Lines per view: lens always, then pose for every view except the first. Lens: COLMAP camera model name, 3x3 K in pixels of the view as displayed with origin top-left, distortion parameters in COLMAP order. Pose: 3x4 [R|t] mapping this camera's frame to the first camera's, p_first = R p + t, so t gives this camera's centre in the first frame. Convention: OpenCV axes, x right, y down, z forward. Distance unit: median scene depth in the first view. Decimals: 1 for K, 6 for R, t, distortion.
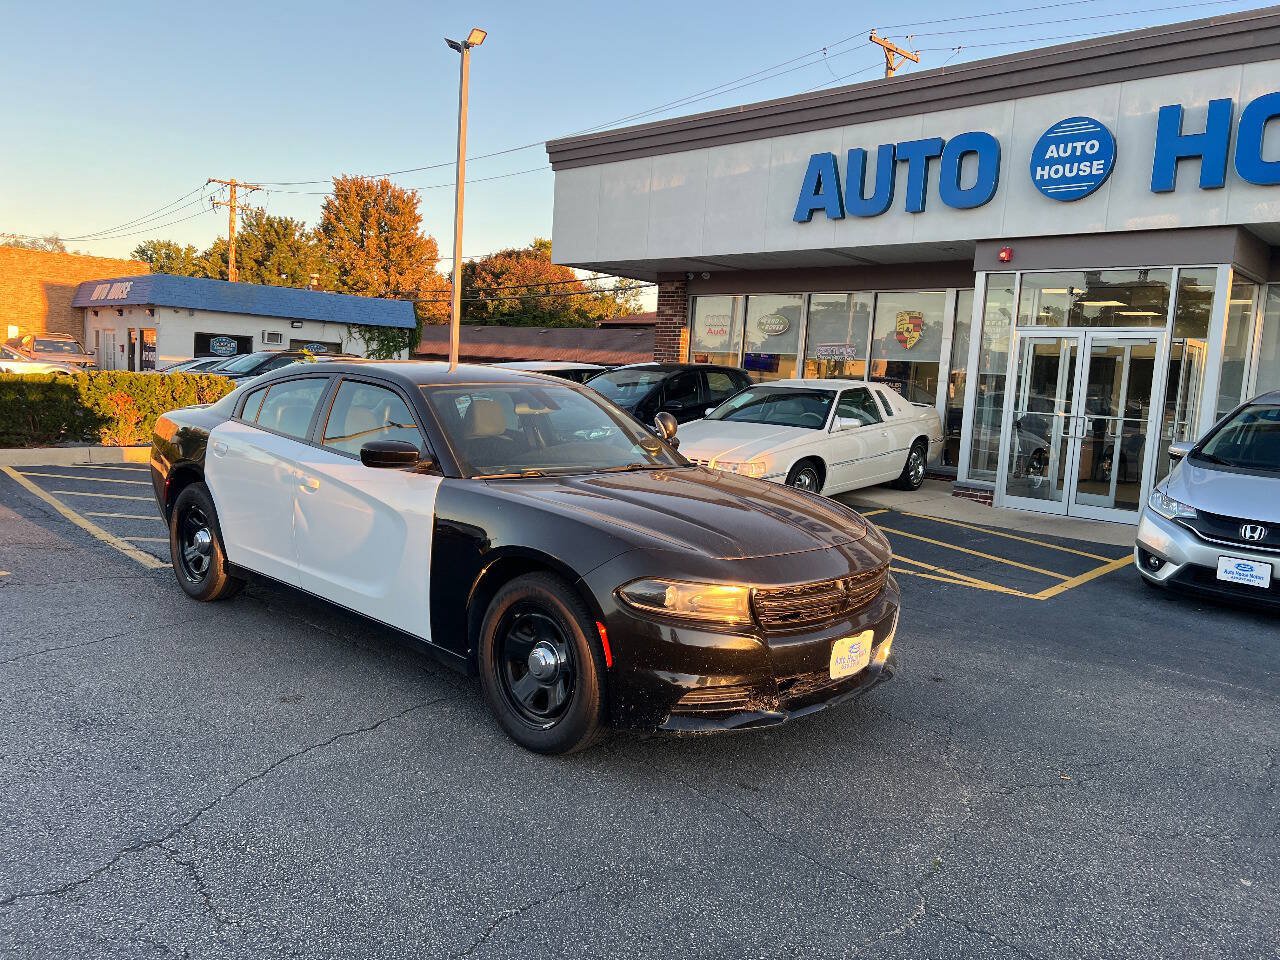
lens RADIAL K [[960.4, 0, 645.0], [0, 960.4, 468.5], [0, 0, 1]] dist [0.051044, -0.058491]
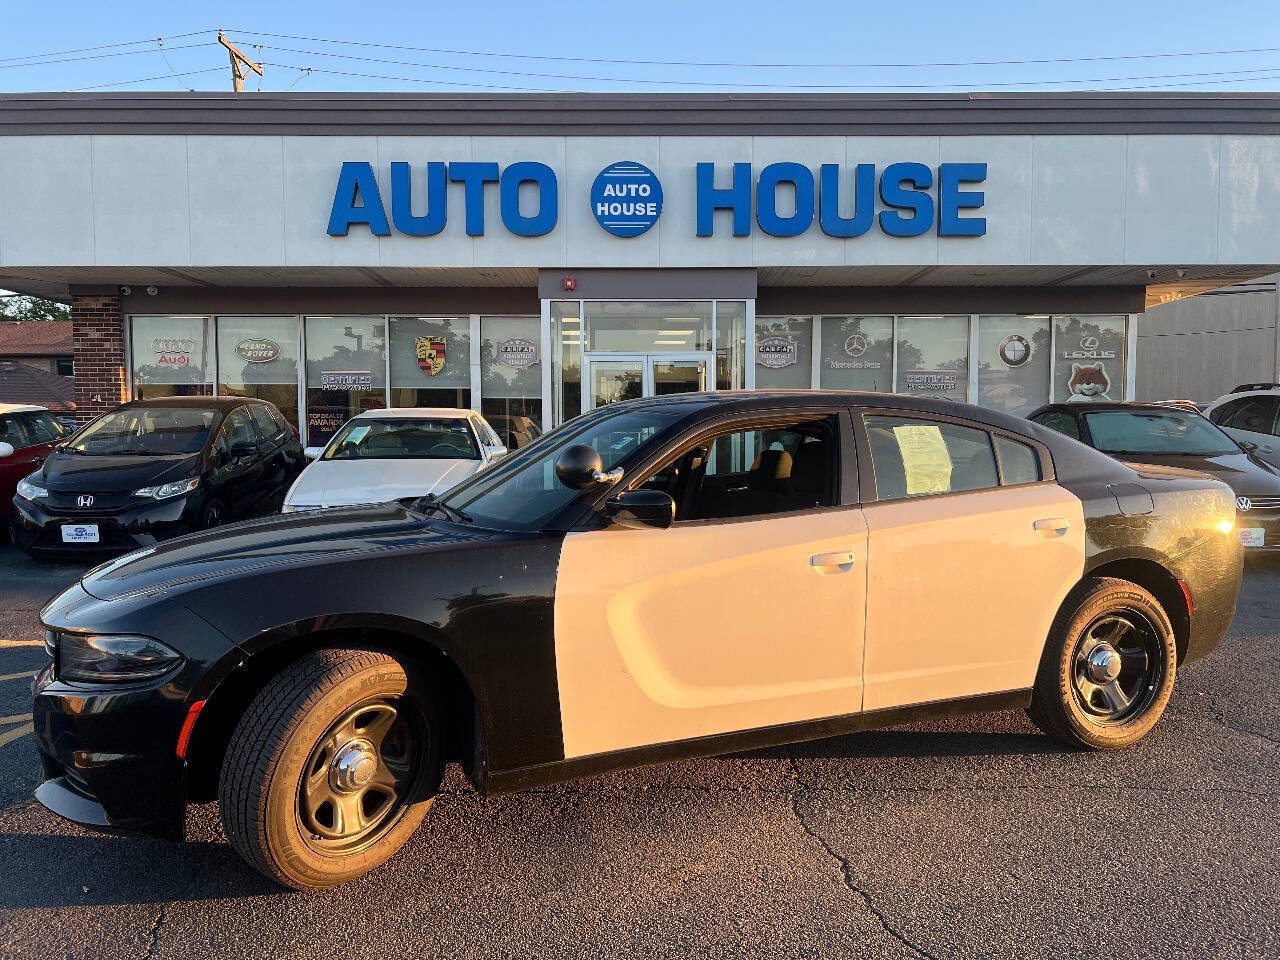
lens RADIAL K [[959.6, 0, 644.6], [0, 959.6, 486.1], [0, 0, 1]] dist [0.057051, -0.065260]
pose [[0.720047, -0.100475, 0.686613, -0.298121], [0.111517, 0.993356, 0.028414, -0.020437], [-0.684906, 0.056109, 0.726468, 0.183624]]
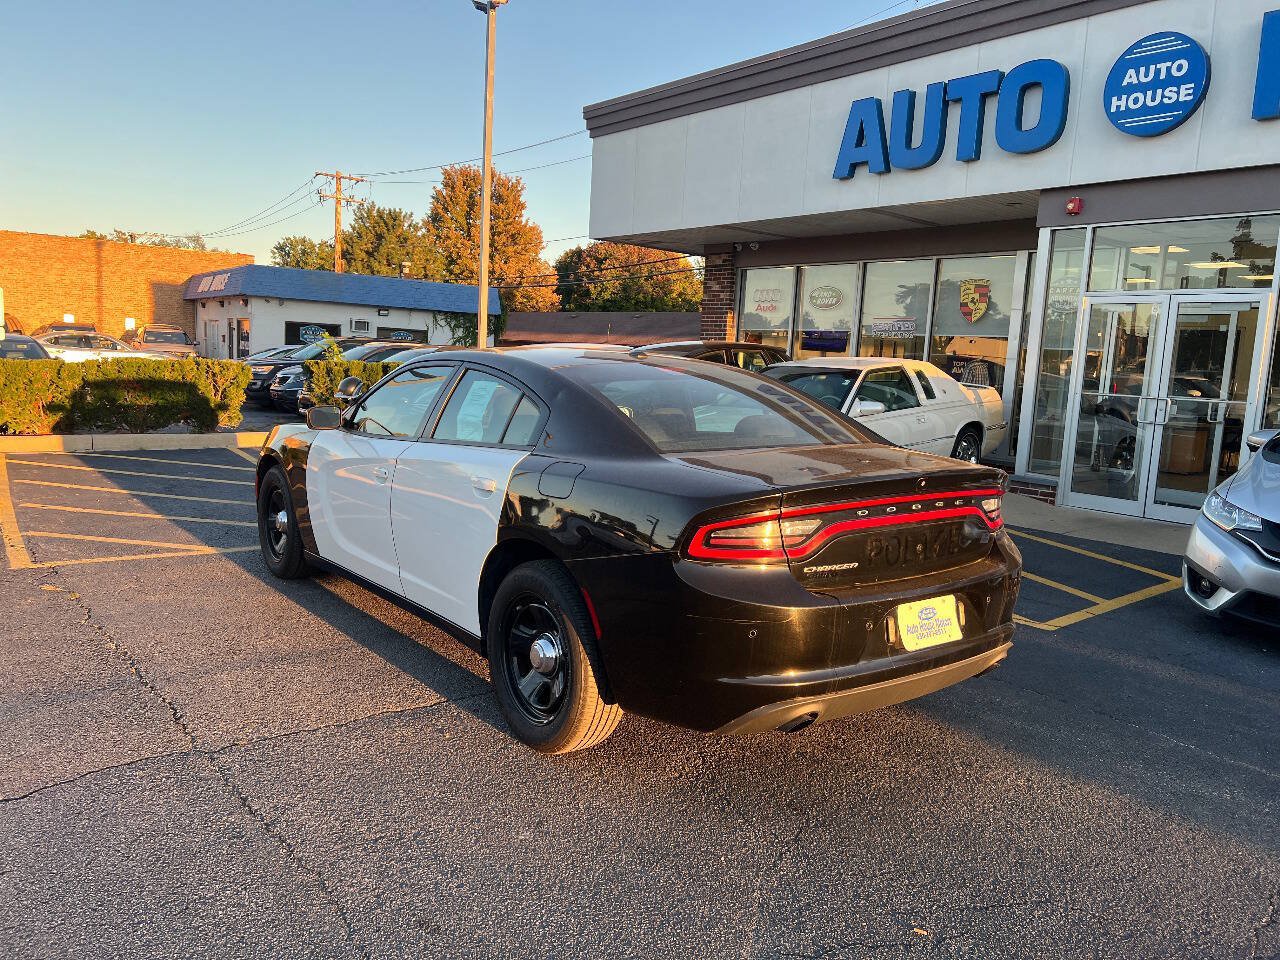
lens RADIAL K [[959.9, 0, 633.9], [0, 959.9, 481.7], [0, 0, 1]] dist [0.053599, -0.057135]
pose [[0.990759, 0.007091, -0.135450, 0.104452], [-0.003413, 0.999620, 0.027370, -0.003249], [0.135592, -0.026655, 0.990406, 0.103459]]
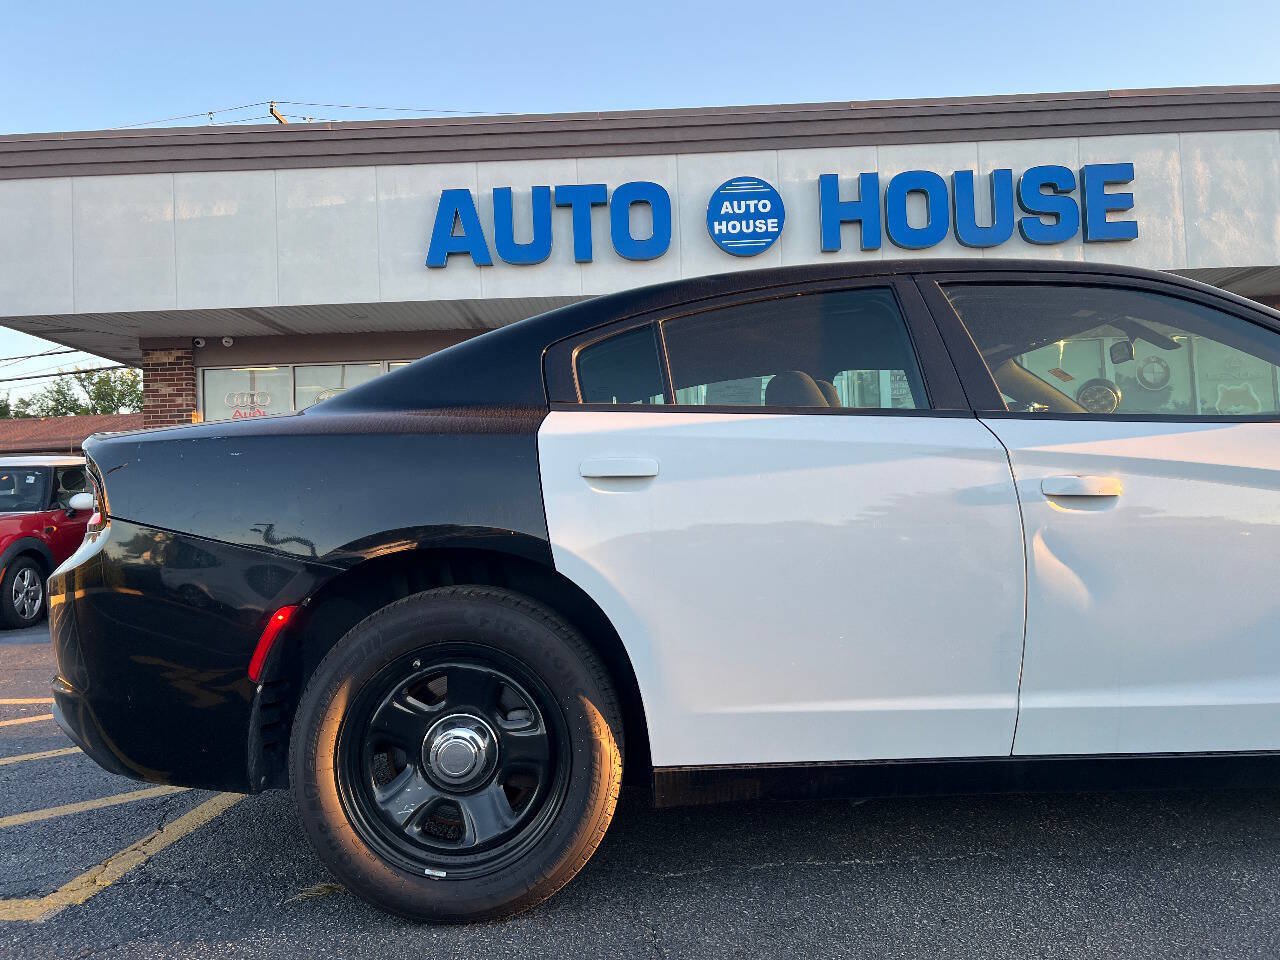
lens RADIAL K [[961.0, 0, 641.2], [0, 961.0, 476.0], [0, 0, 1]] dist [0.058129, -0.065696]
pose [[0.725010, -0.062440, 0.685902, -0.320835], [0.147552, 0.986841, -0.066129, 0.003552], [-0.672747, 0.149150, 0.724683, 0.334287]]
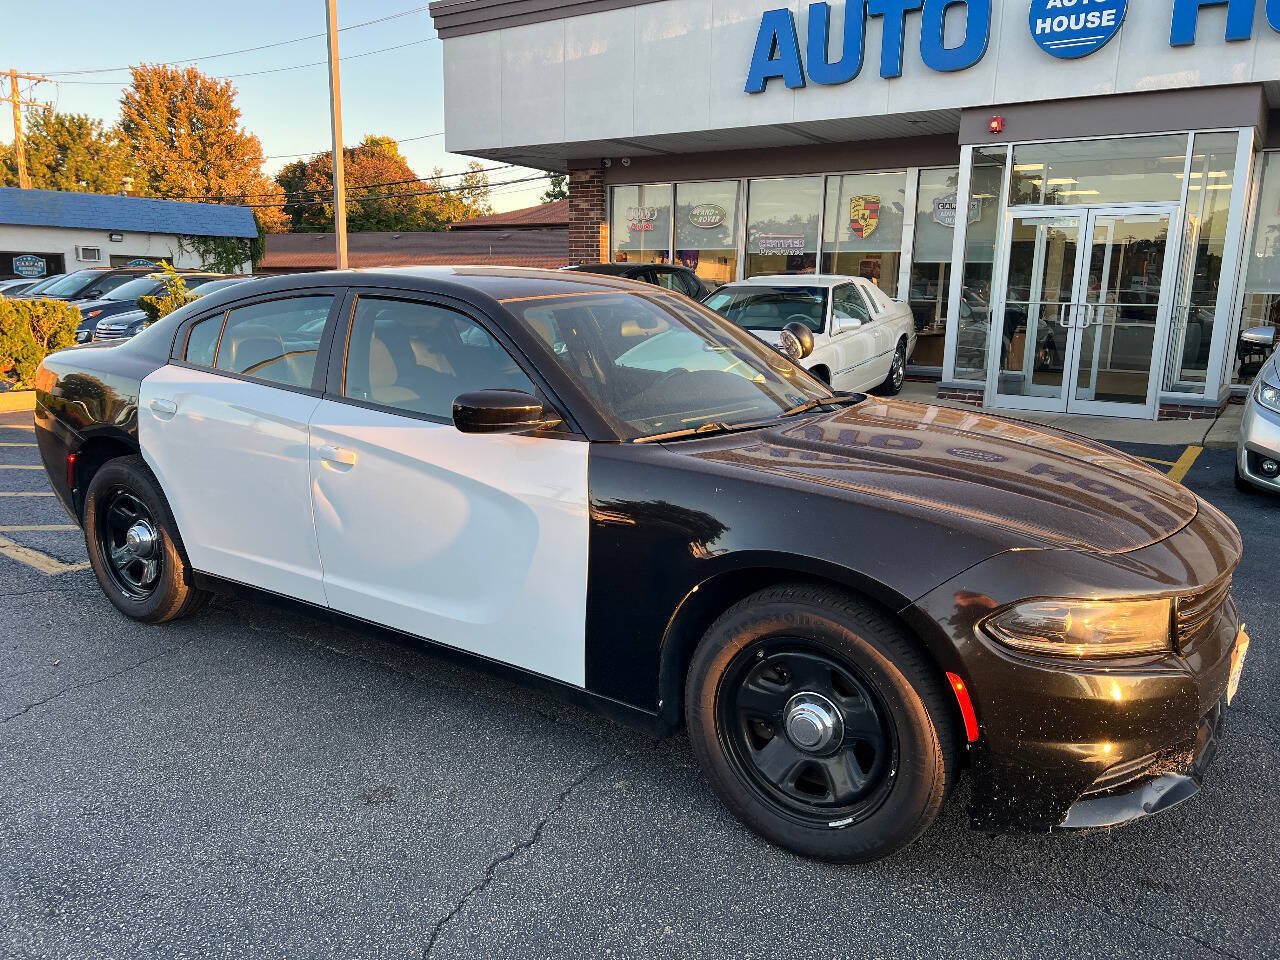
lens RADIAL K [[959.6, 0, 644.6], [0, 959.6, 486.1], [0, 0, 1]] dist [0.057051, -0.065260]
pose [[0.986857, -0.072059, 0.144644, -0.096701], [0.055016, 0.991423, 0.118550, -0.013167], [-0.151946, -0.109035, 0.982356, 0.128080]]
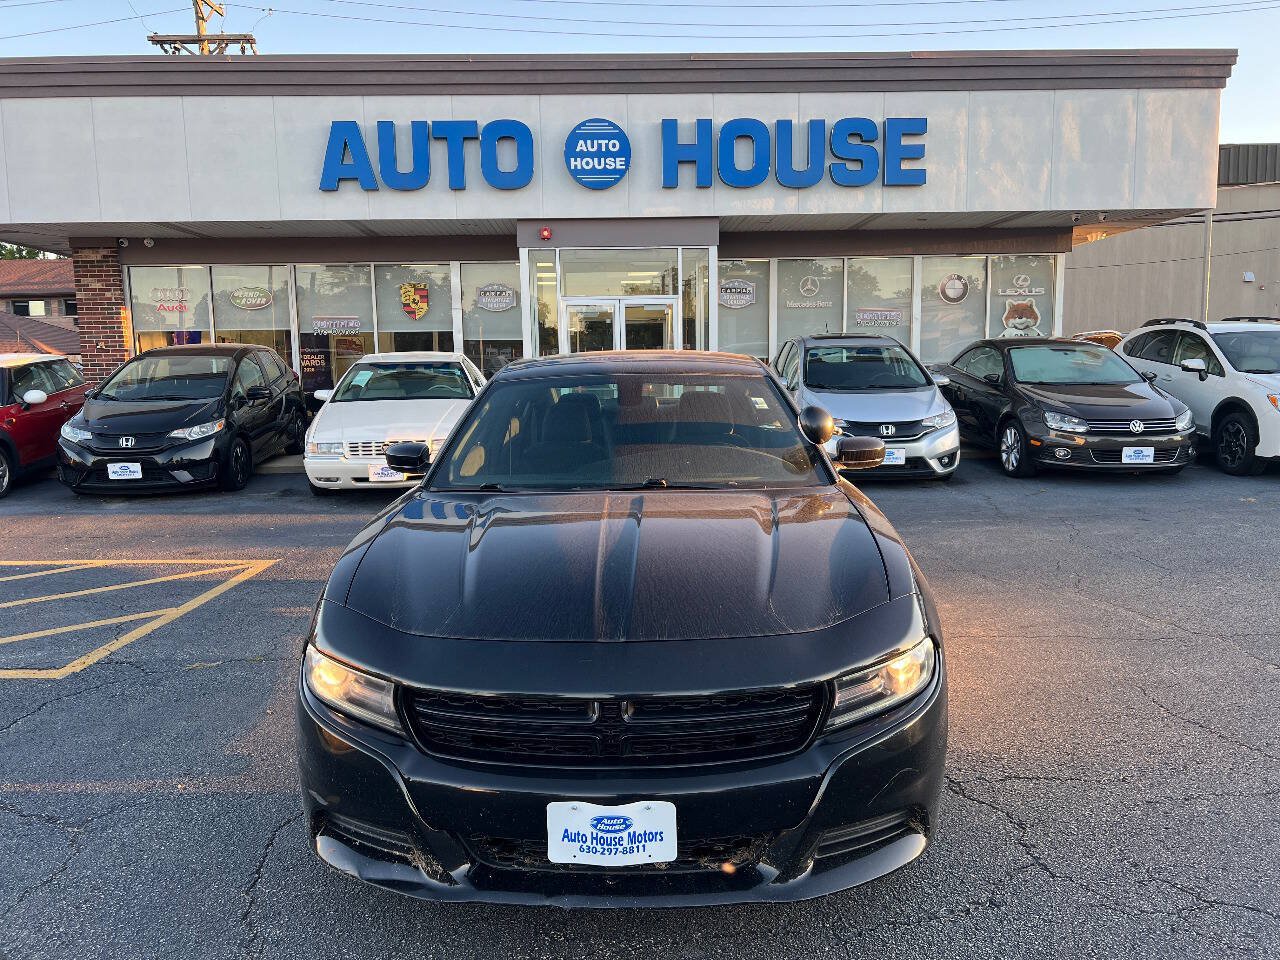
lens RADIAL K [[959.9, 0, 633.9], [0, 959.9, 481.7], [0, 0, 1]] dist [0.053599, -0.057135]
pose [[0.696050, -0.159876, 0.699968, -0.381284], [0.127749, 0.986915, 0.098383, -0.028235], [-0.706538, 0.020940, 0.707366, 0.120741]]
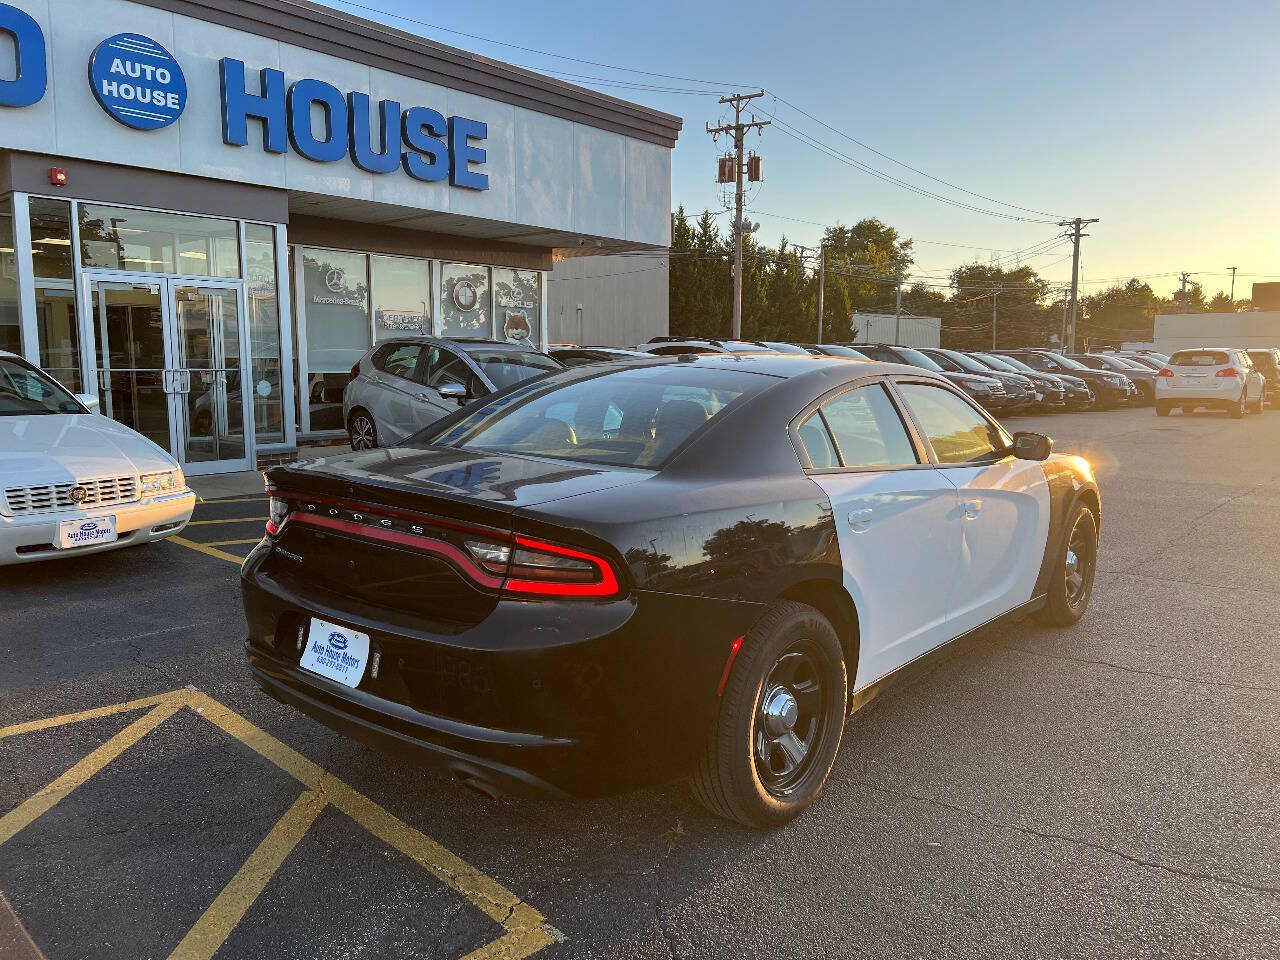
lens RADIAL K [[959.6, 0, 644.6], [0, 959.6, 486.1], [0, 0, 1]] dist [0.057051, -0.065260]
pose [[-0.040571, -0.188419, 0.981250, -0.470136], [0.087274, 0.977637, 0.191334, -0.076925], [-0.995358, 0.093400, -0.023220, 0.530172]]
